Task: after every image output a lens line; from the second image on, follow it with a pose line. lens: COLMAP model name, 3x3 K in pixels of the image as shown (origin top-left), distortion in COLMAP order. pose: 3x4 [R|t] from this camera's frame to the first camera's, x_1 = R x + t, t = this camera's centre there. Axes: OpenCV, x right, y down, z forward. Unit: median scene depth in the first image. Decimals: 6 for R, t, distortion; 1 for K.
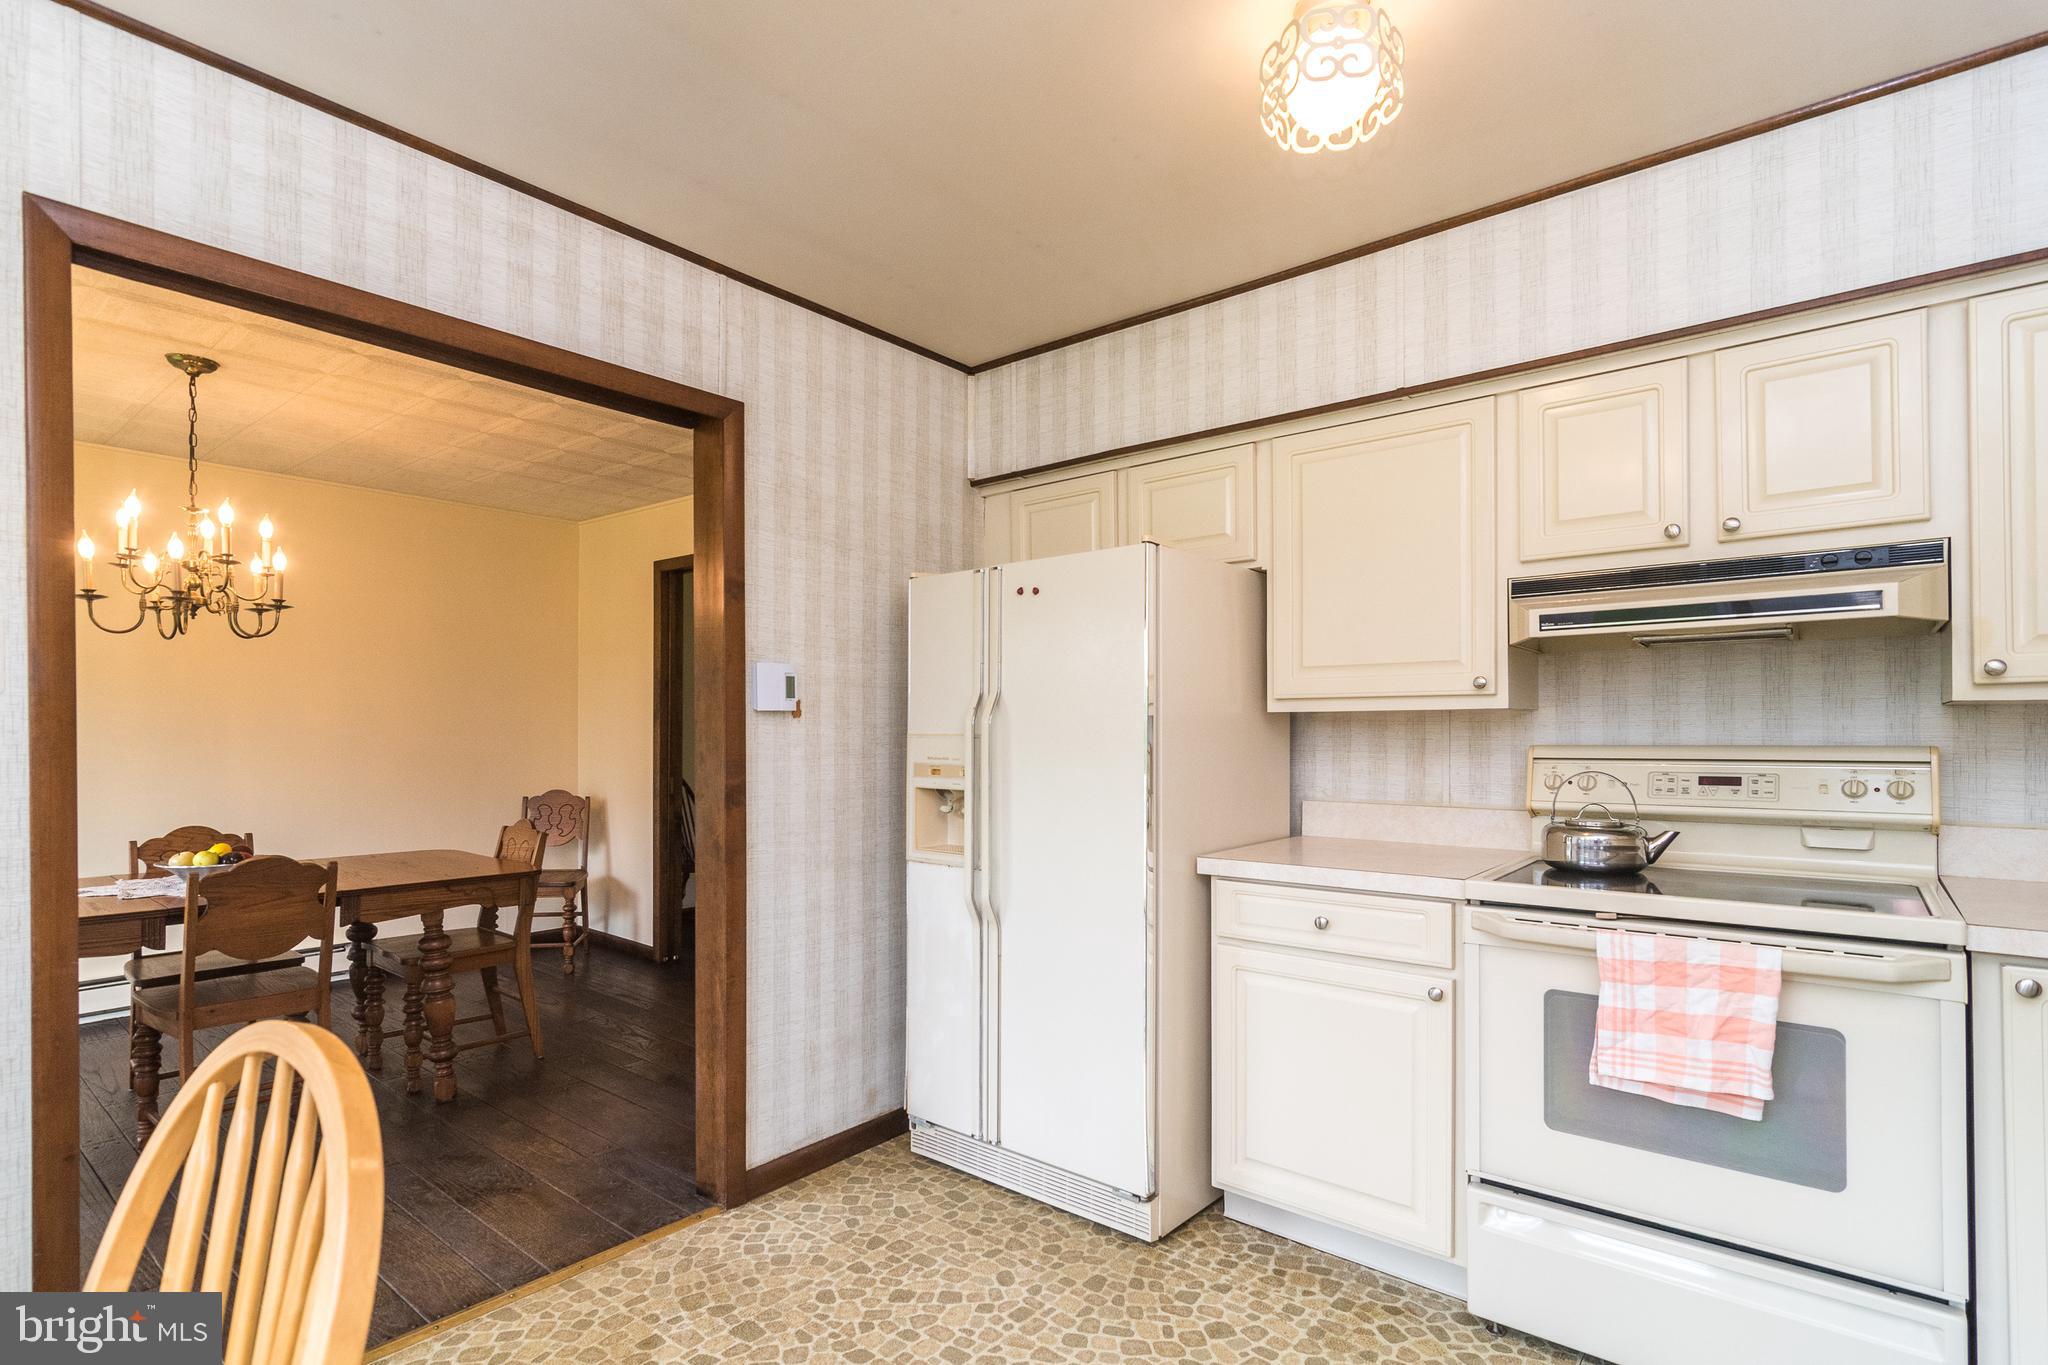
lens RADIAL K [[1007.7, 0, 1031.5], [0, 1007.7, 705.9], [0, 0, 1]] dist [-0.005204, -0.000454]
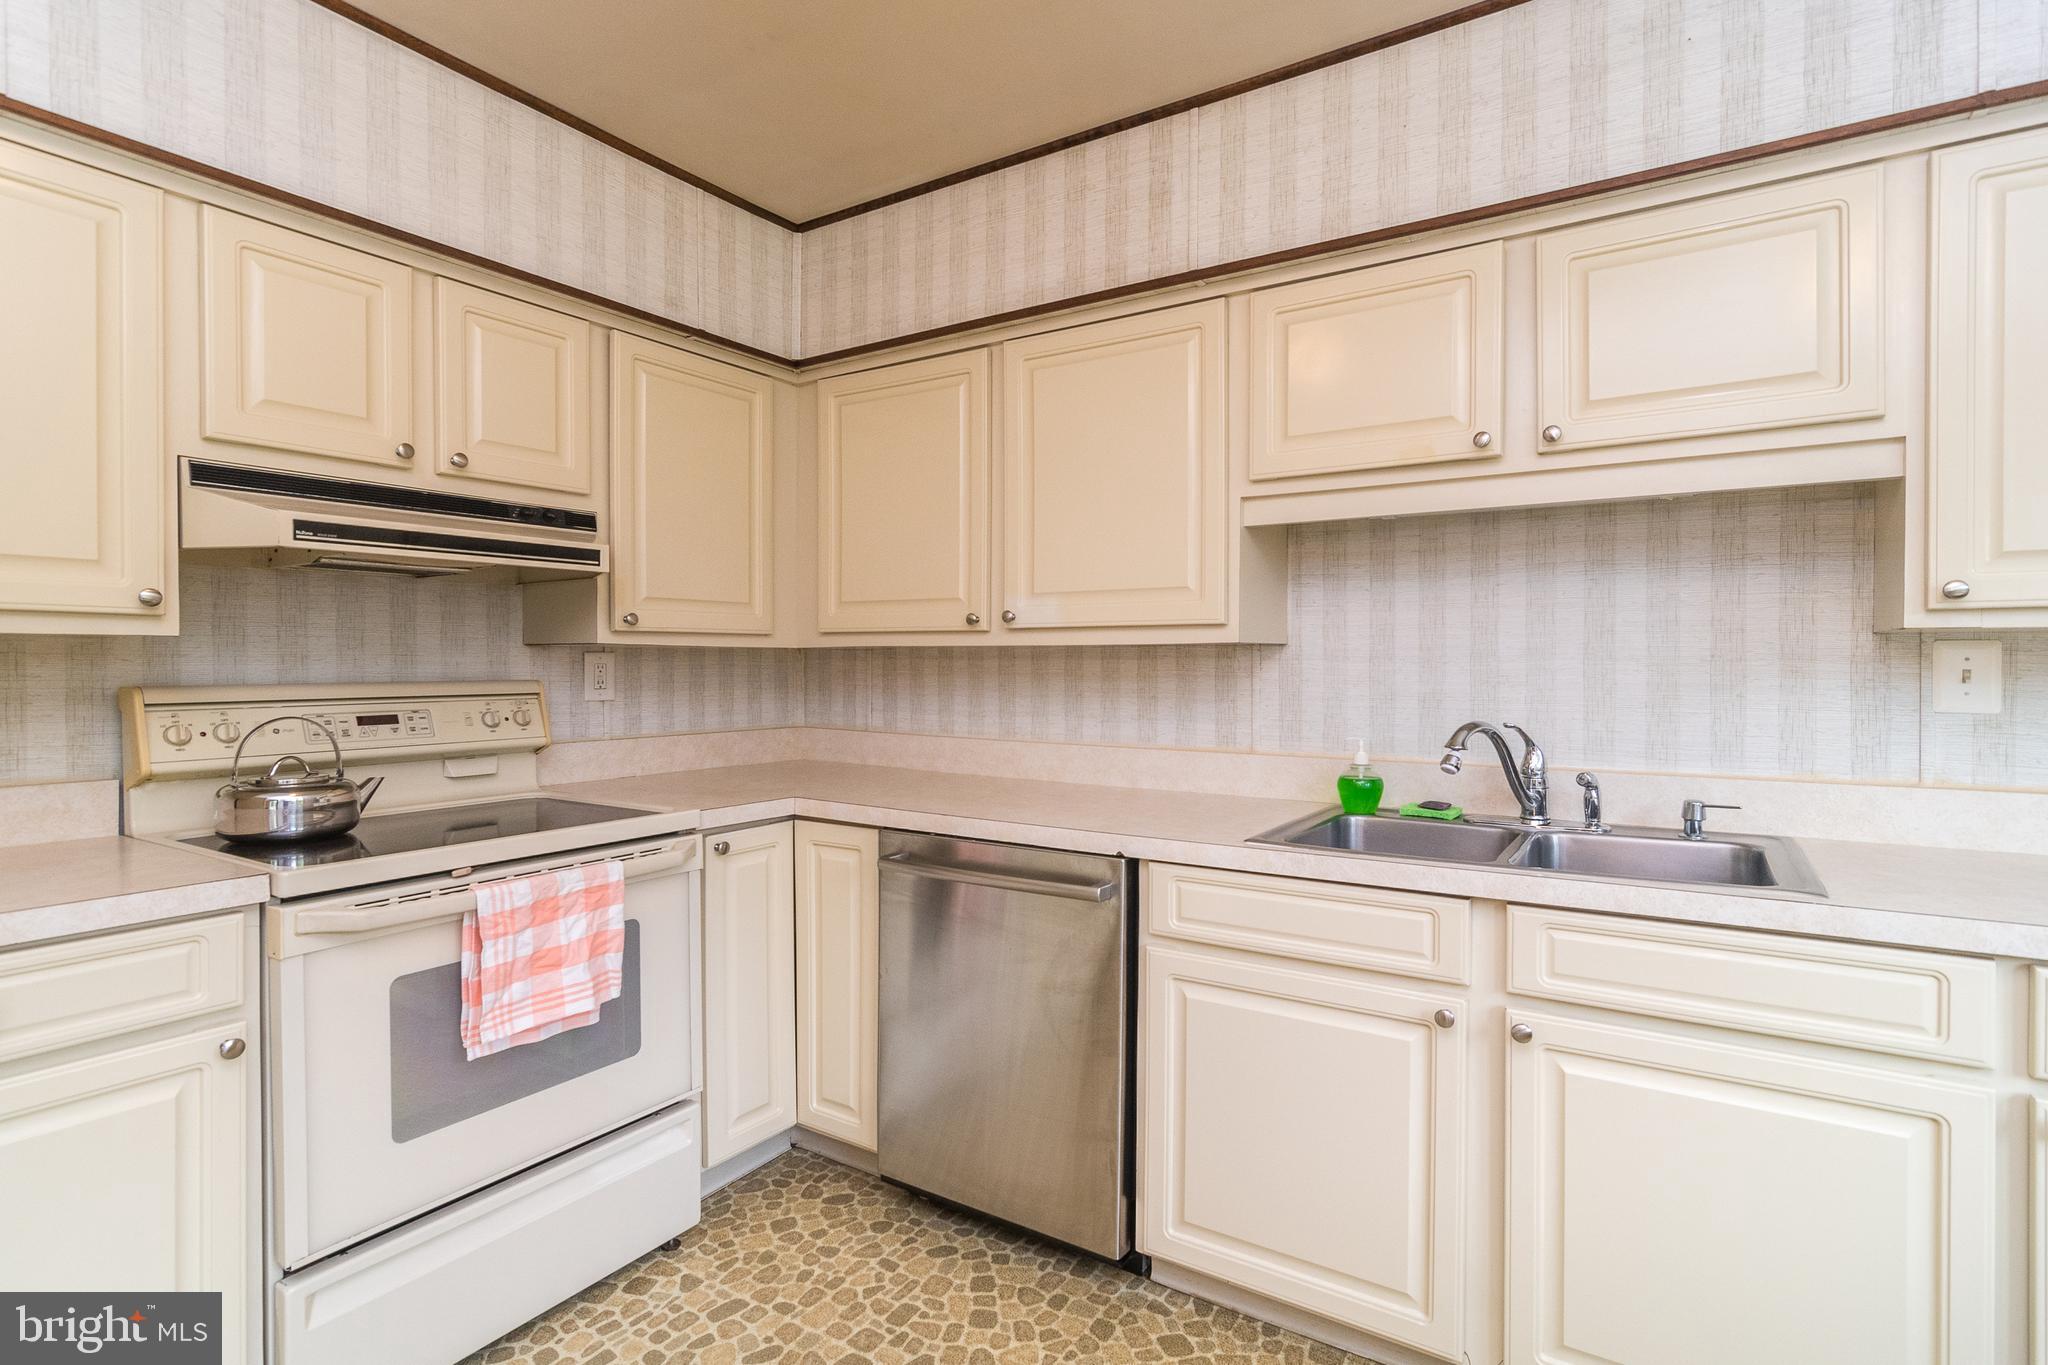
lens RADIAL K [[952.3, 0, 1021.6], [0, 952.3, 670.5], [0, 0, 1]] dist [-0.002438, -0.000244]
pose [[-0.057950, -0.002180, 0.998317, -0.280859], [-0.023335, 0.999727, 0.000829, 0.014629], [-0.998047, -0.023248, -0.057985, 0.502609]]
